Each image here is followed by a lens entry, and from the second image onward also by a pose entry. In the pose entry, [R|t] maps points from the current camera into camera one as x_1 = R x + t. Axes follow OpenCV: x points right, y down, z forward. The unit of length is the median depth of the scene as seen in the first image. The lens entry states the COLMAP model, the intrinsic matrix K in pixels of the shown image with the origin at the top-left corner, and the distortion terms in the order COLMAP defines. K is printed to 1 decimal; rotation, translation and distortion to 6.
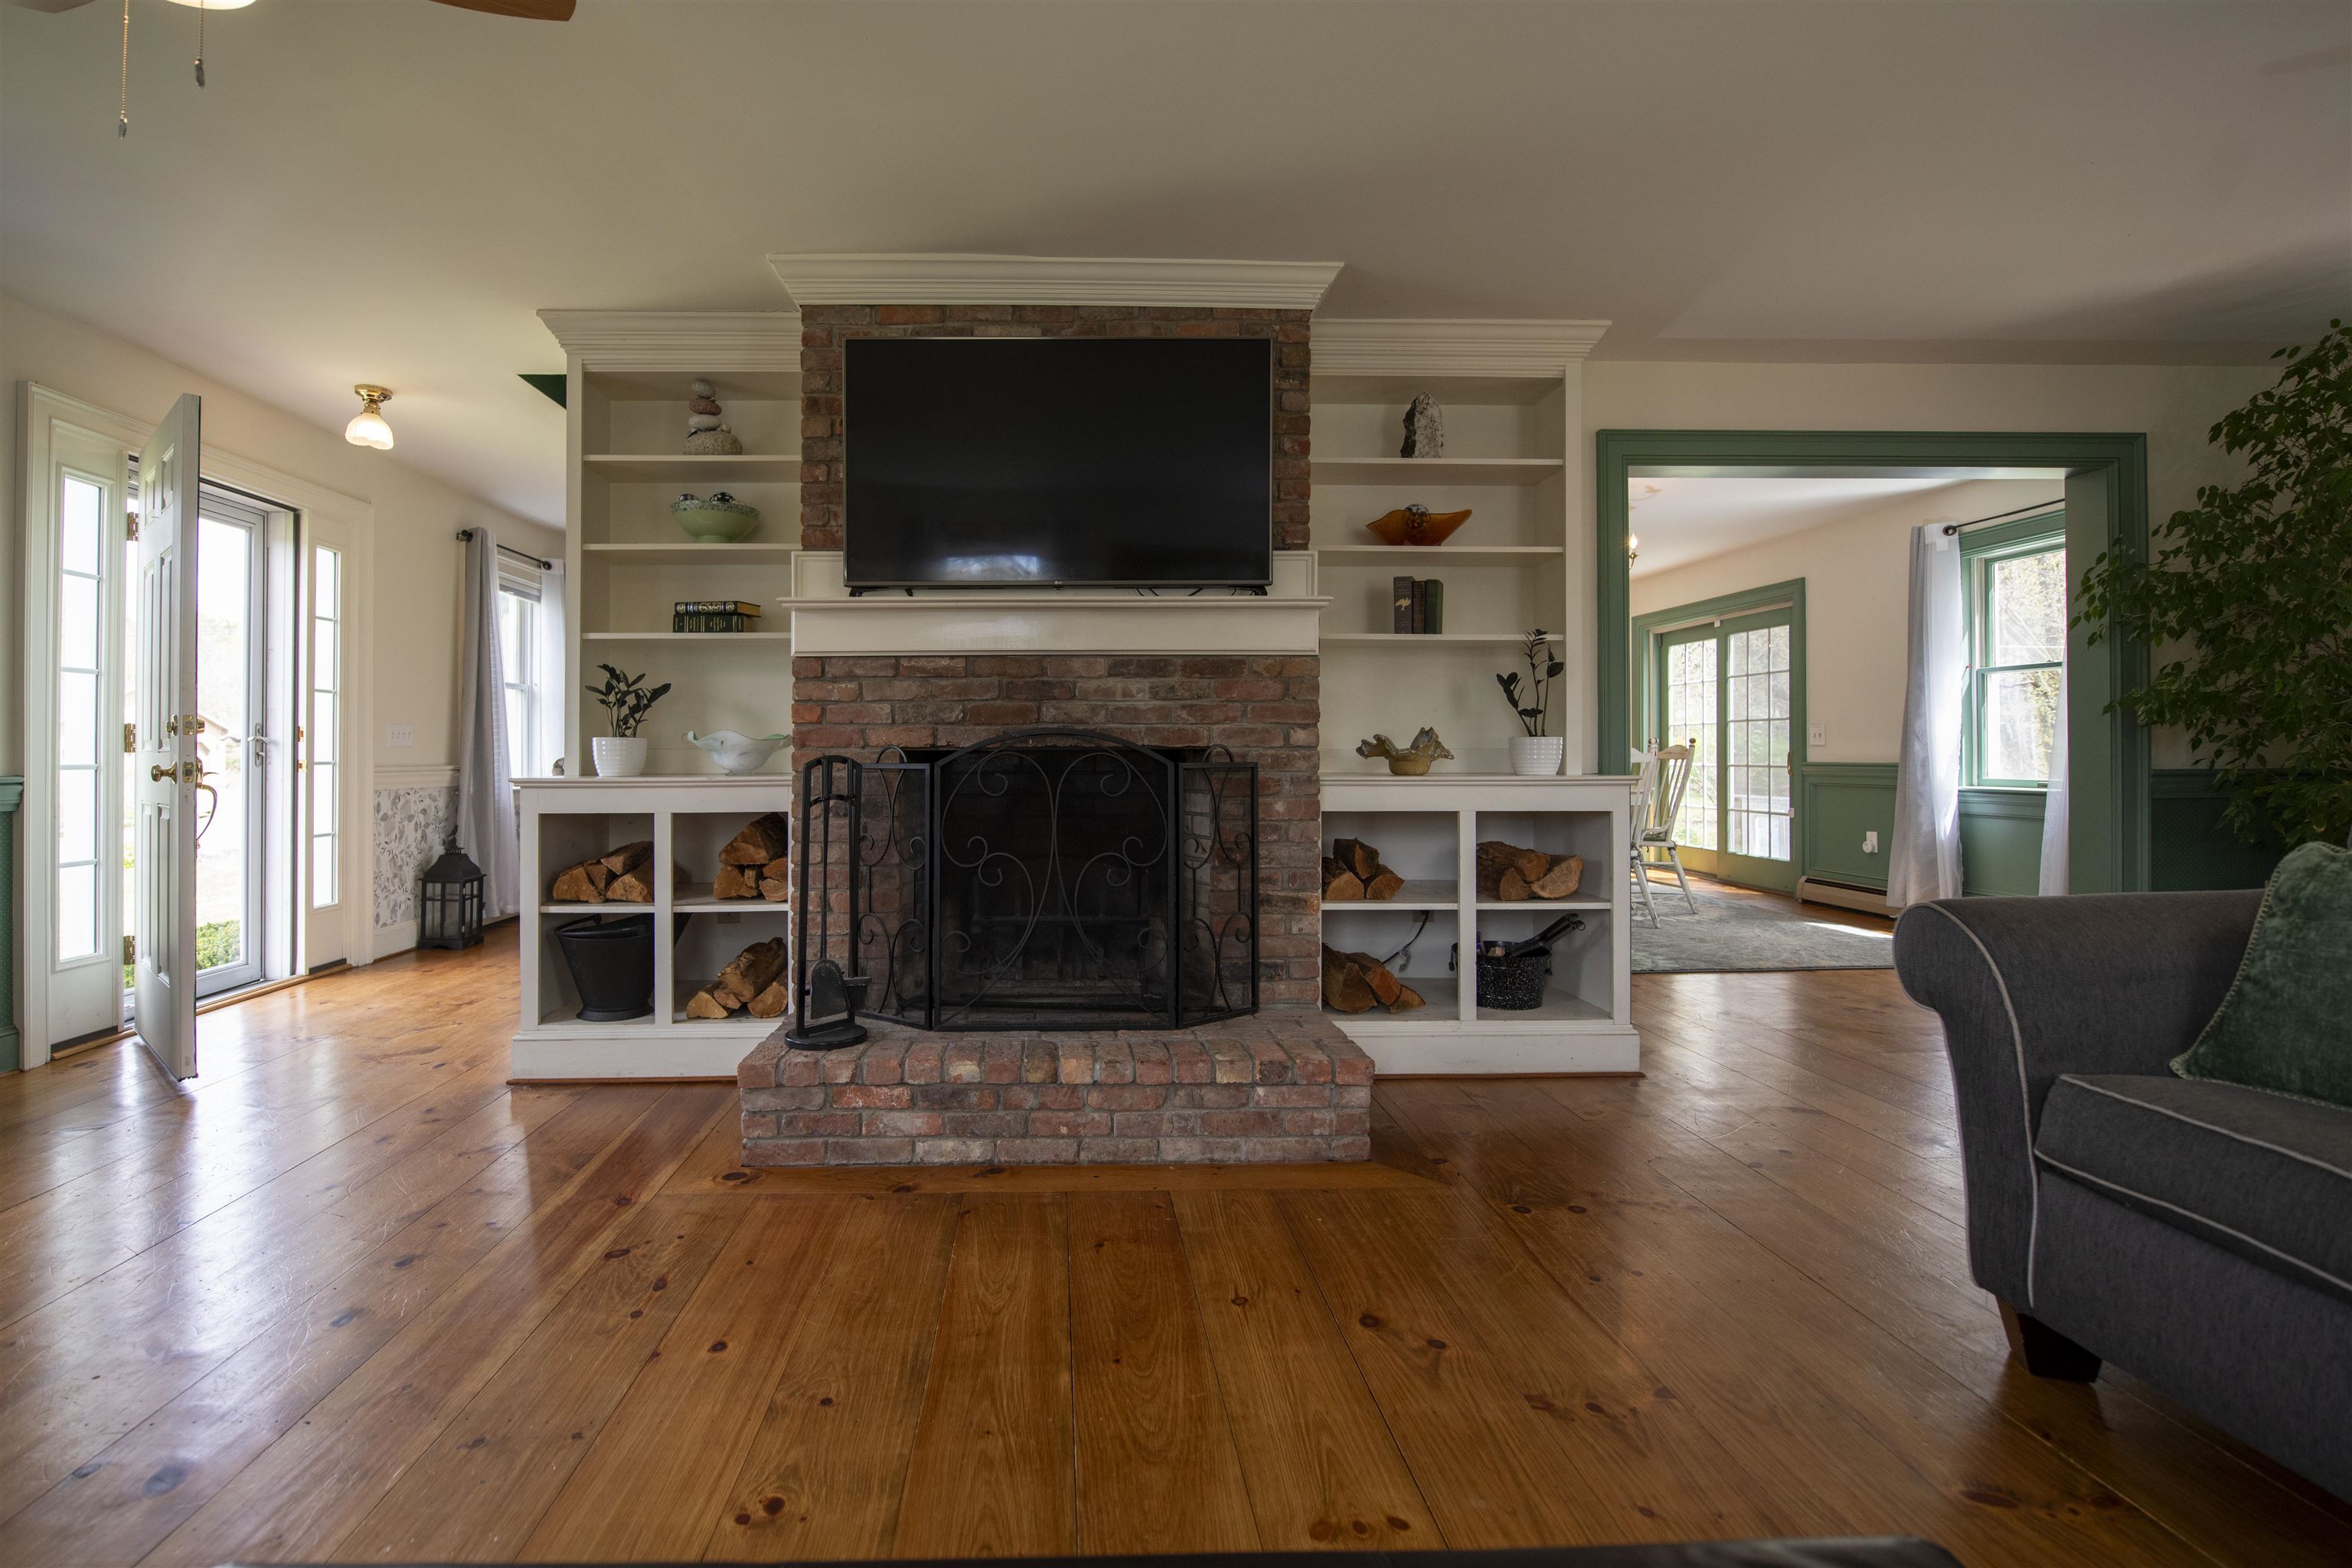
lens RADIAL K [[1075.8, 0, 1167.0], [0, 1075.8, 733.8], [0, 0, 1]] dist [-0.001614, -0.000032]
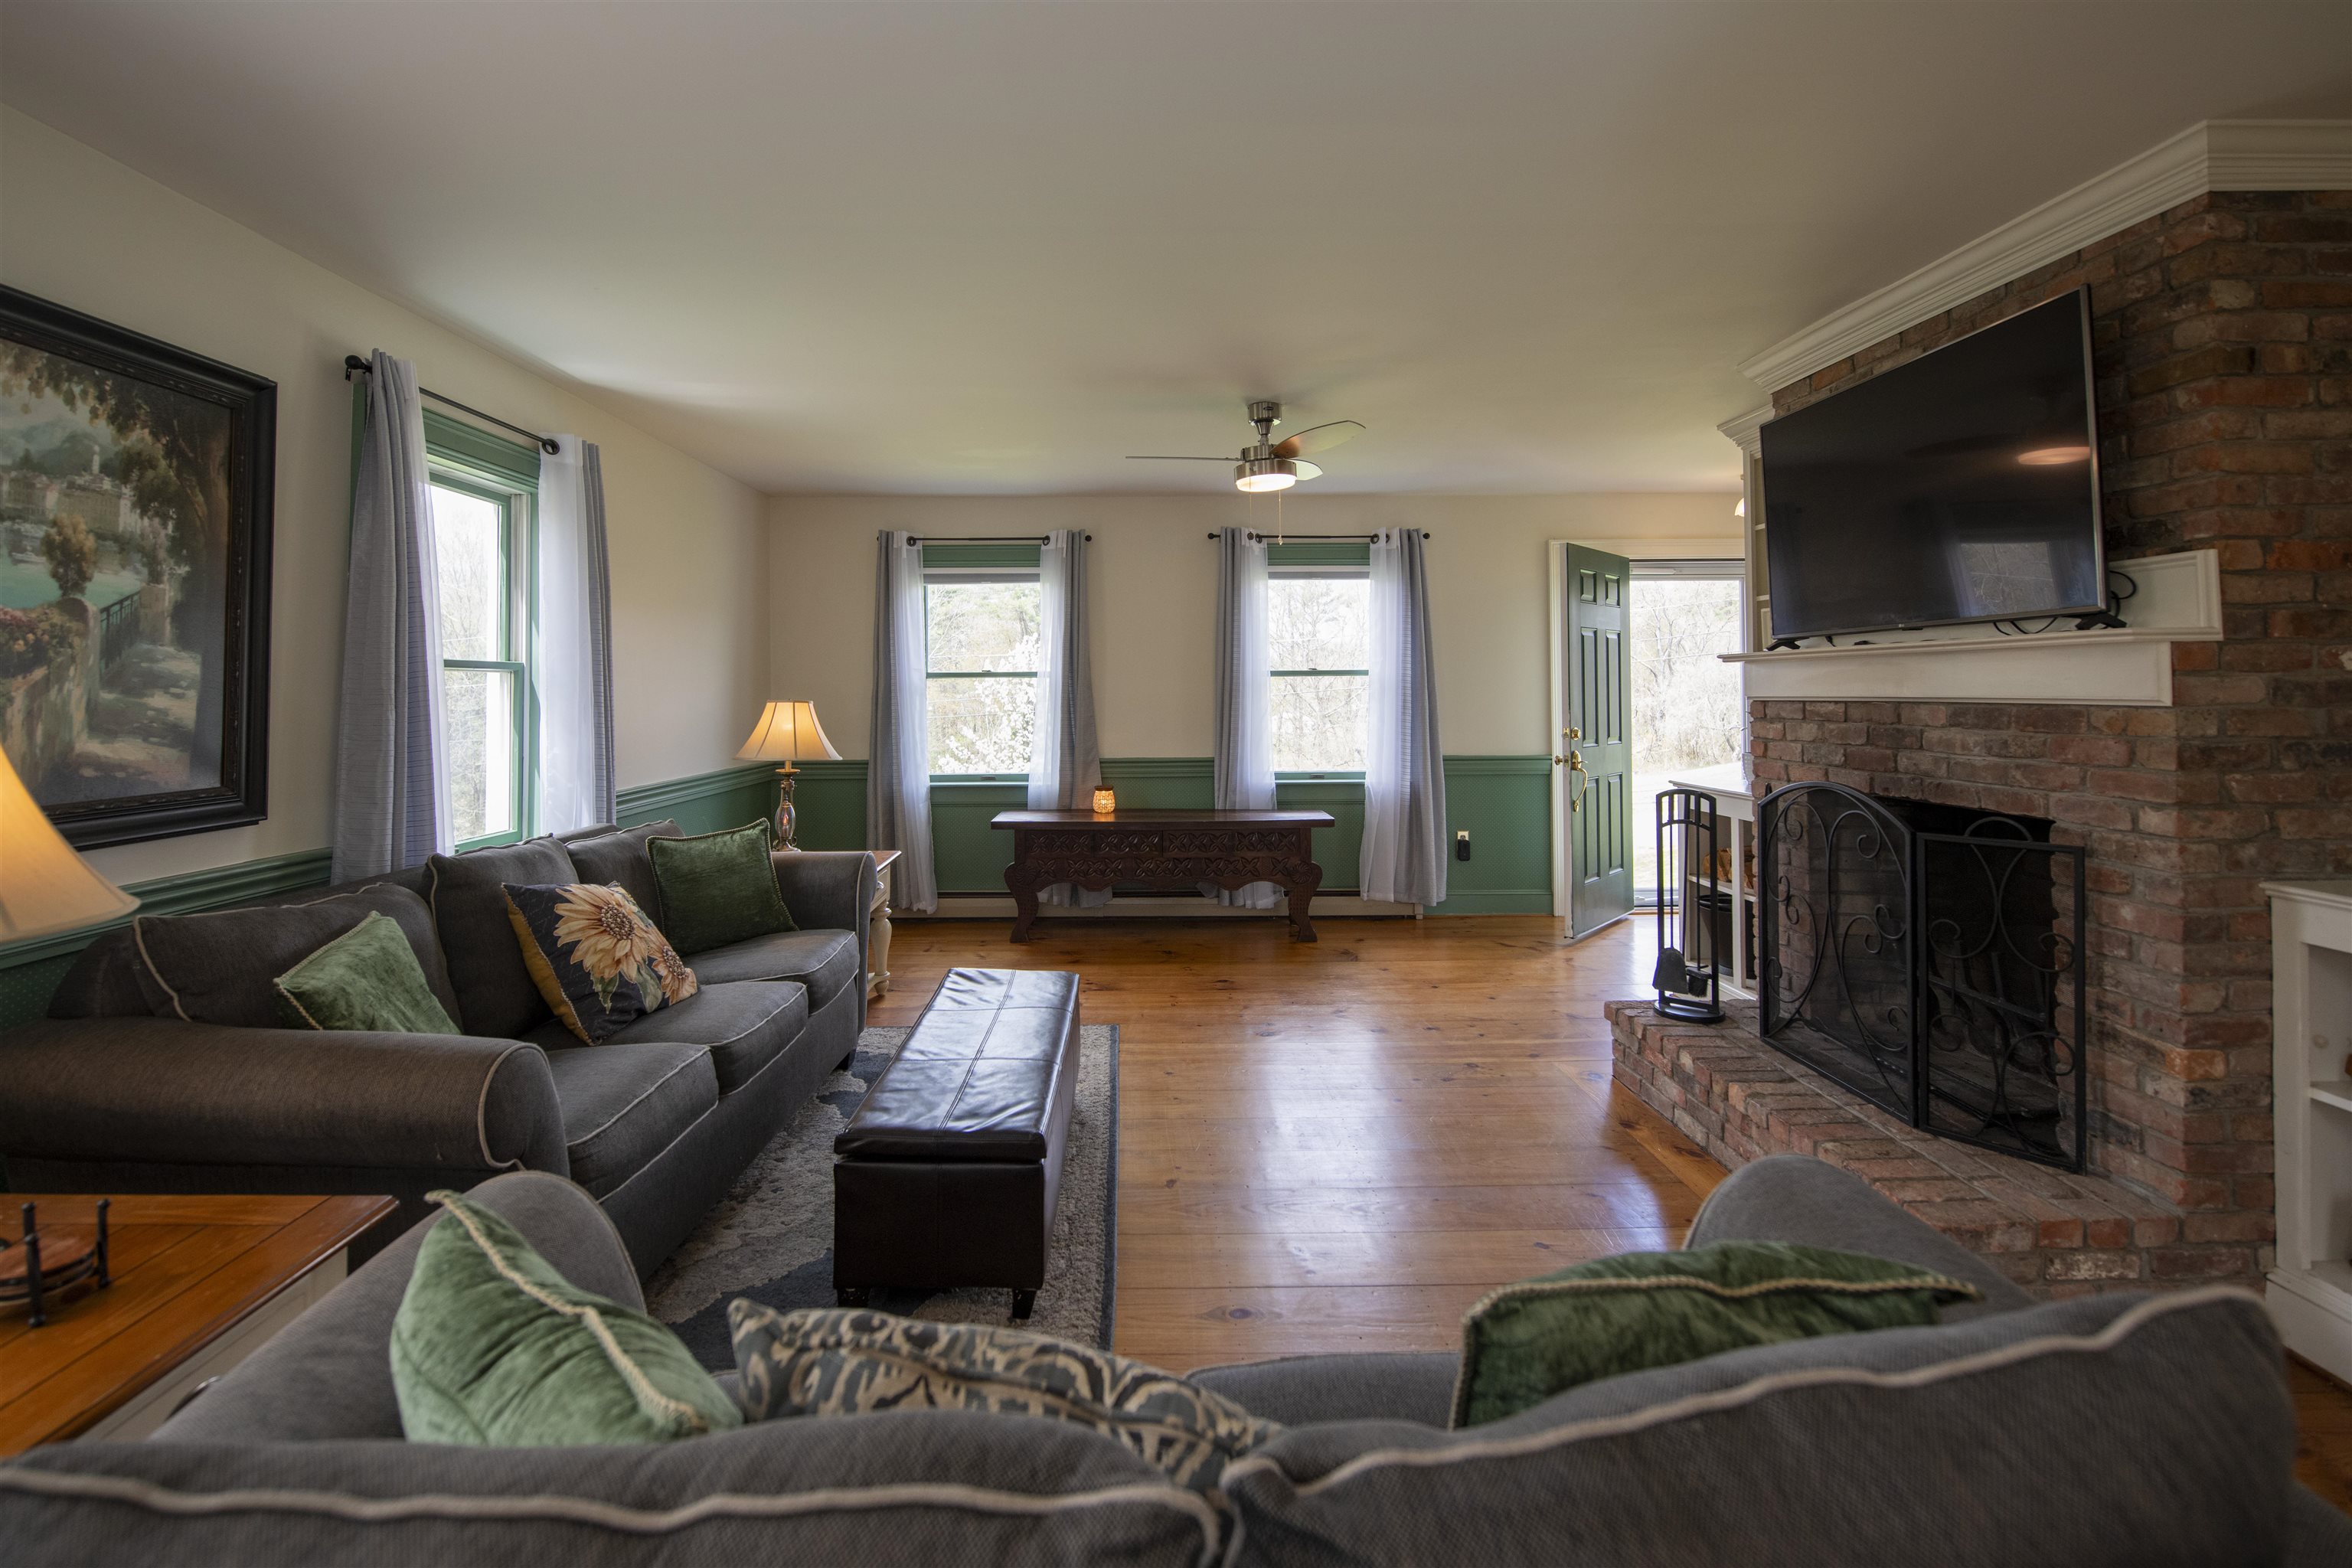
lens RADIAL K [[1075.8, 0, 1159.5], [0, 1075.8, 683.8], [0, 0, 1]] dist [-0.001614, -0.000032]
pose [[-0.000944, -0.002344, -0.999997, 0.836673], [0.016508, 0.999861, -0.002359, -0.097244], [0.999863, -0.016510, -0.000906, 0.346542]]
